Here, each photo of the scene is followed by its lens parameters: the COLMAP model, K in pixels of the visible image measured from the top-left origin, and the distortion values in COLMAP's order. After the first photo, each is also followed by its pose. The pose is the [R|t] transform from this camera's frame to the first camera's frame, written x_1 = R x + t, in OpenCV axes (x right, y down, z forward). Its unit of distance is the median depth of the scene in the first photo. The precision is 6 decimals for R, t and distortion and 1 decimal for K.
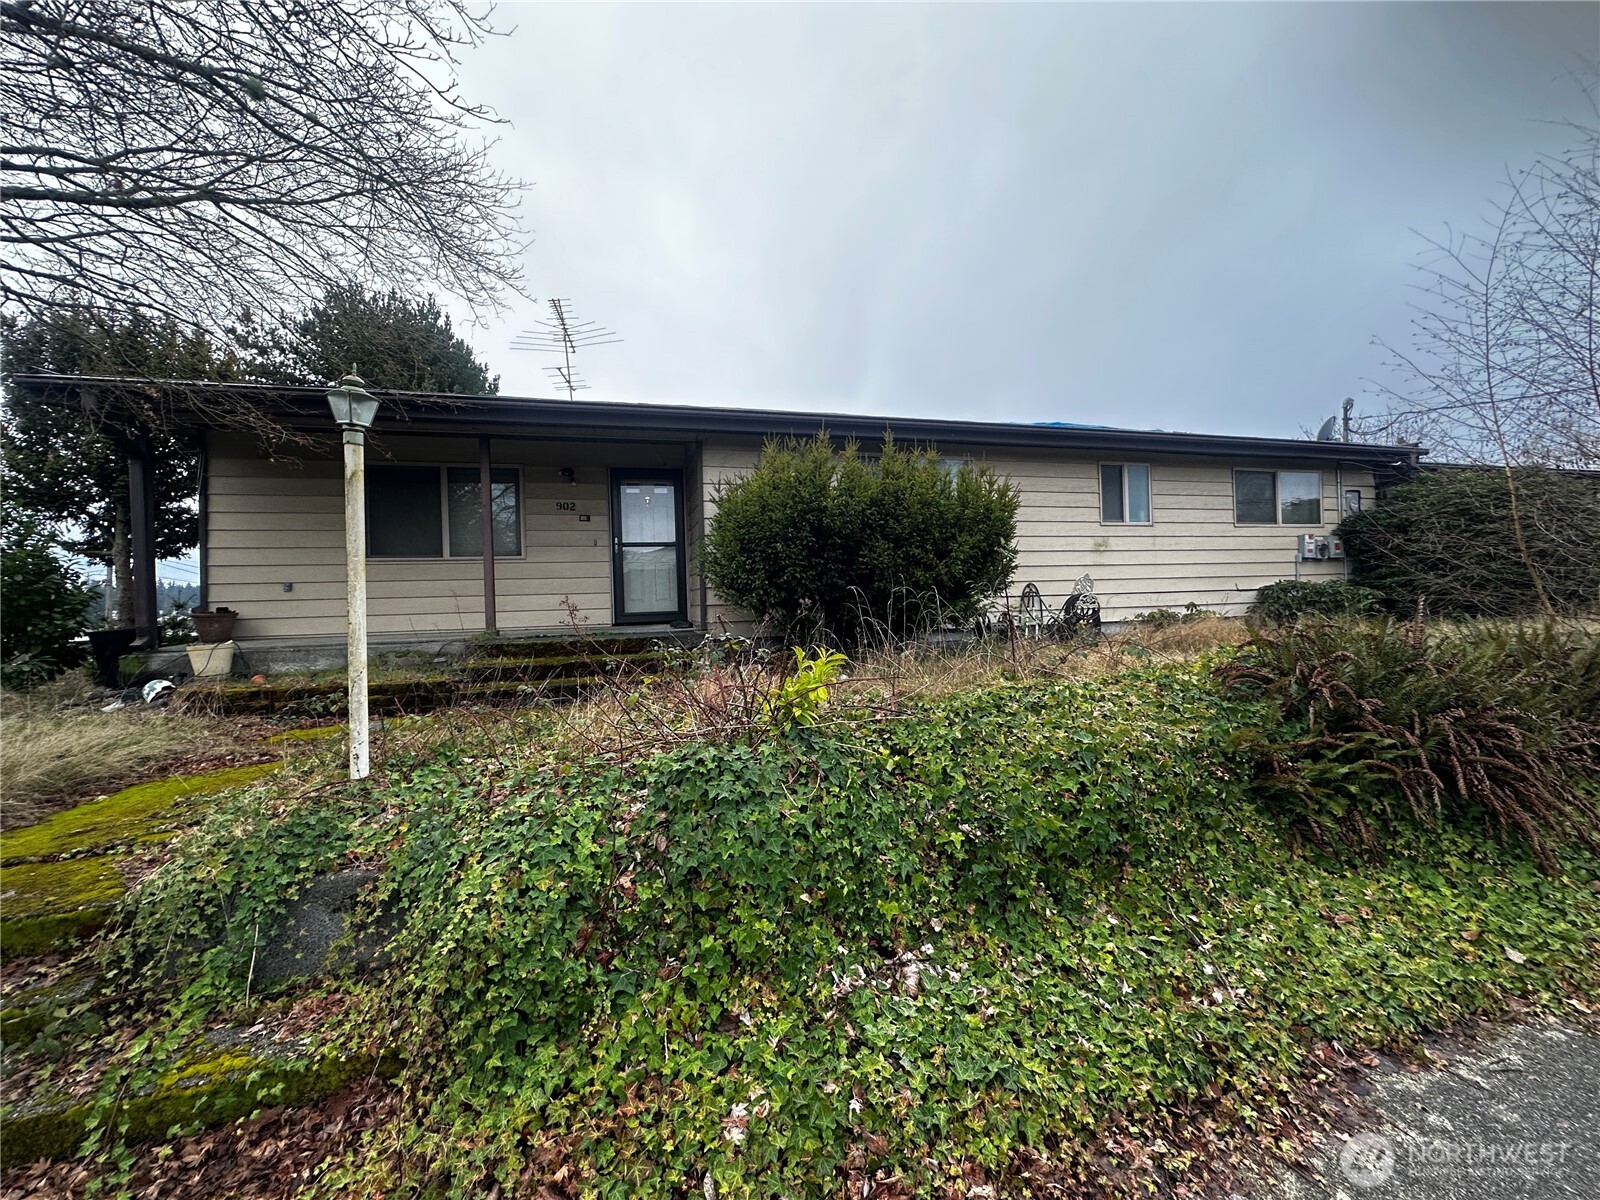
lens RADIAL K [[635.6, 0, 802.8], [0, 635.6, 609.6], [0, 0, 1]] dist [-0.003689, -0.000272]
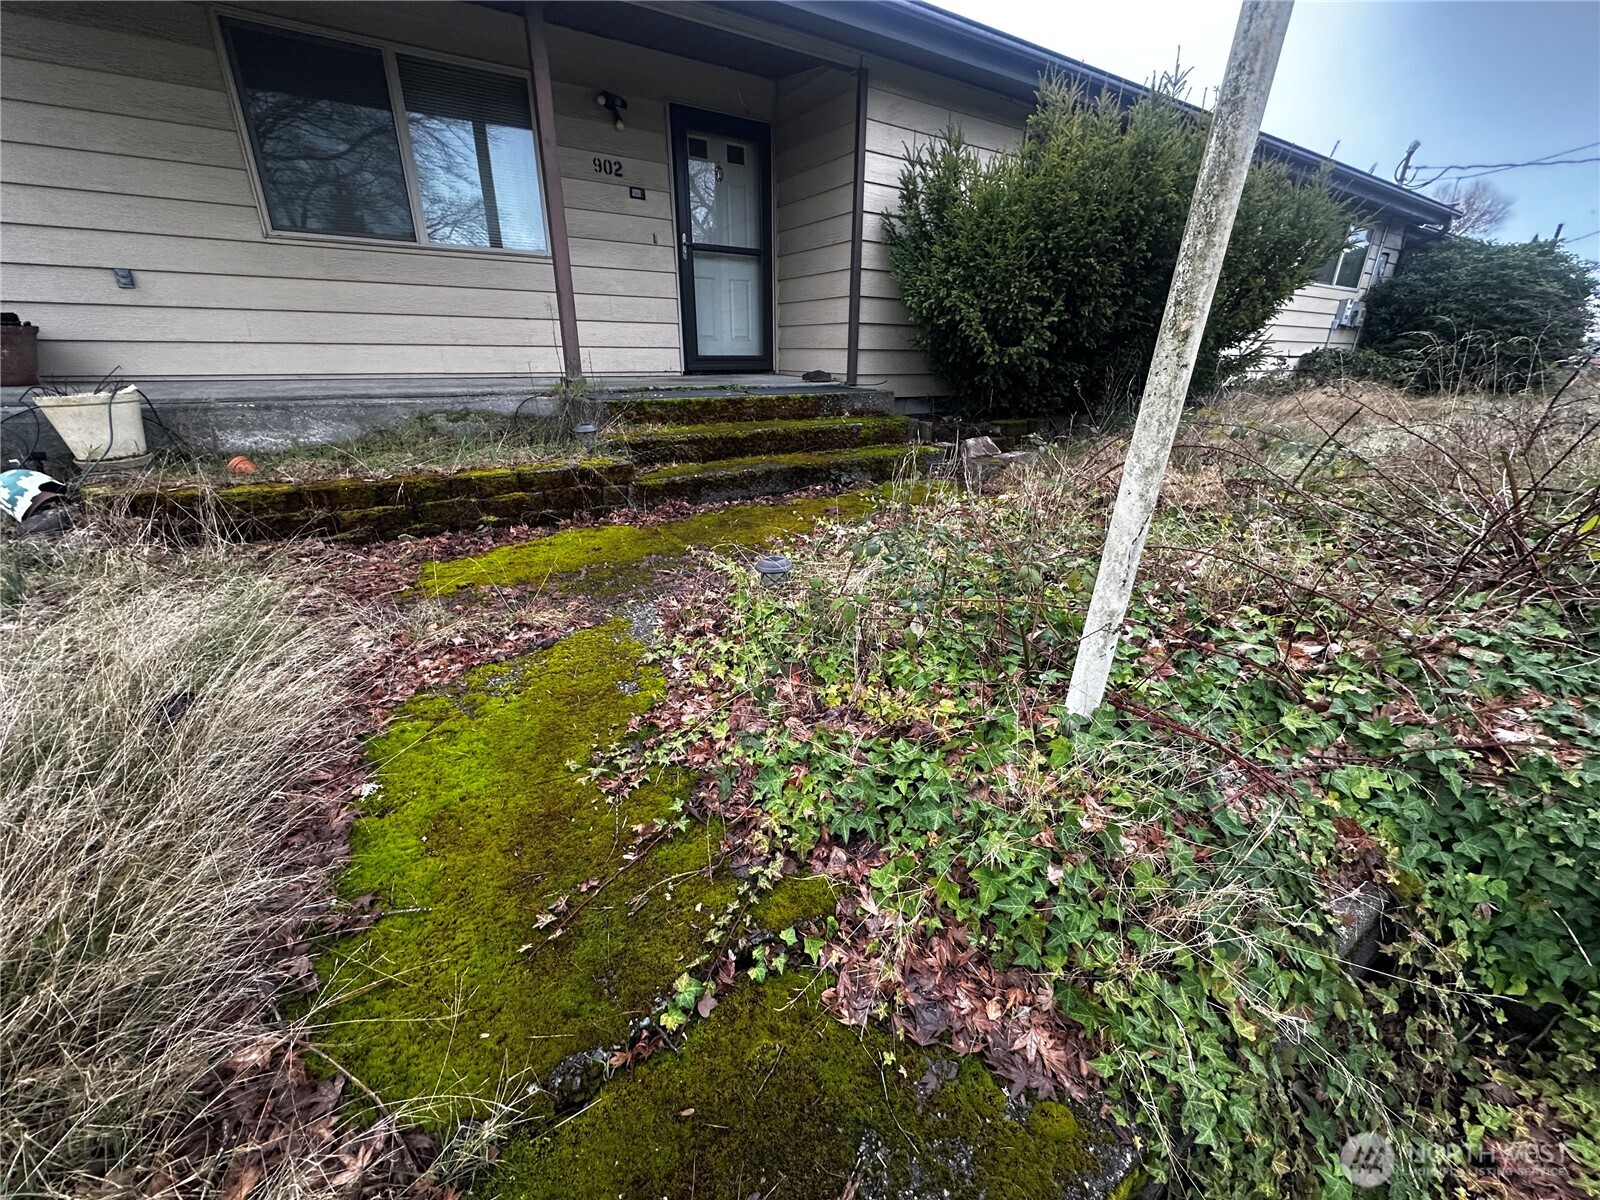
lens RADIAL K [[635.6, 0, 797.9], [0, 635.6, 596.6], [0, 0, 1]] dist [-0.003689, -0.000272]
pose [[0.956339, -0.067548, 0.284347, -0.402958], [-0.035214, 0.939205, 0.341546, 0.012142], [-0.290131, -0.336646, 0.895820, 0.253348]]
